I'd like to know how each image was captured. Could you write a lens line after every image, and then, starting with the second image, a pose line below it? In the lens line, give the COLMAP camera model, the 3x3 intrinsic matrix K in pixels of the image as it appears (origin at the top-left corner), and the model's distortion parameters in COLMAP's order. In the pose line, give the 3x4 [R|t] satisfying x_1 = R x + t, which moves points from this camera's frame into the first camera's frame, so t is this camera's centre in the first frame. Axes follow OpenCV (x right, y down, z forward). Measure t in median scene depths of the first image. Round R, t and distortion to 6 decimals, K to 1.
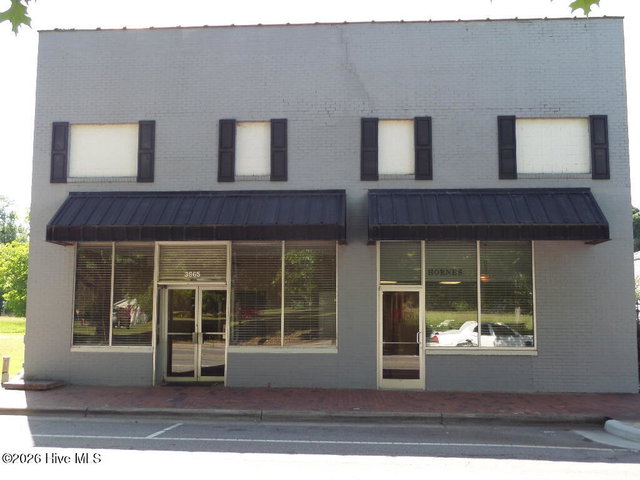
lens RADIAL K [[757.3, 0, 320.0], [0, 757.3, 240.0], [0, 0, 1]] dist [0.006499, -0.000635]
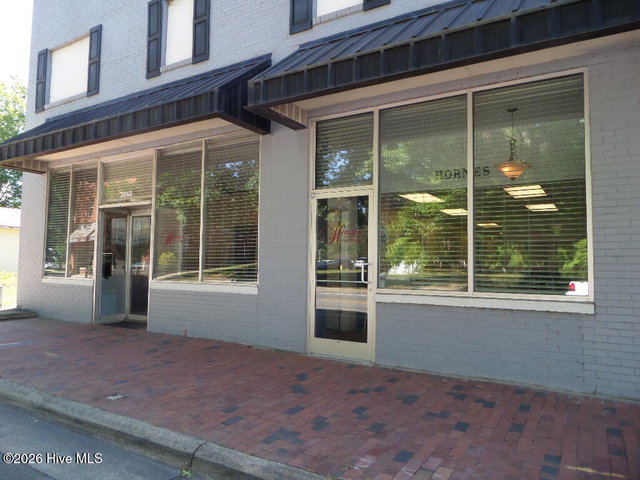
lens RADIAL K [[455.3, 0, 320.0], [0, 455.3, 240.0], [0, 0, 1]] dist [-0.003252, -0.006593]
pose [[0.894745, -0.014645, -0.446337, 0.252630], [0.020001, 0.999773, 0.007290, 0.098395], [0.446129, -0.015450, 0.894835, 0.655624]]
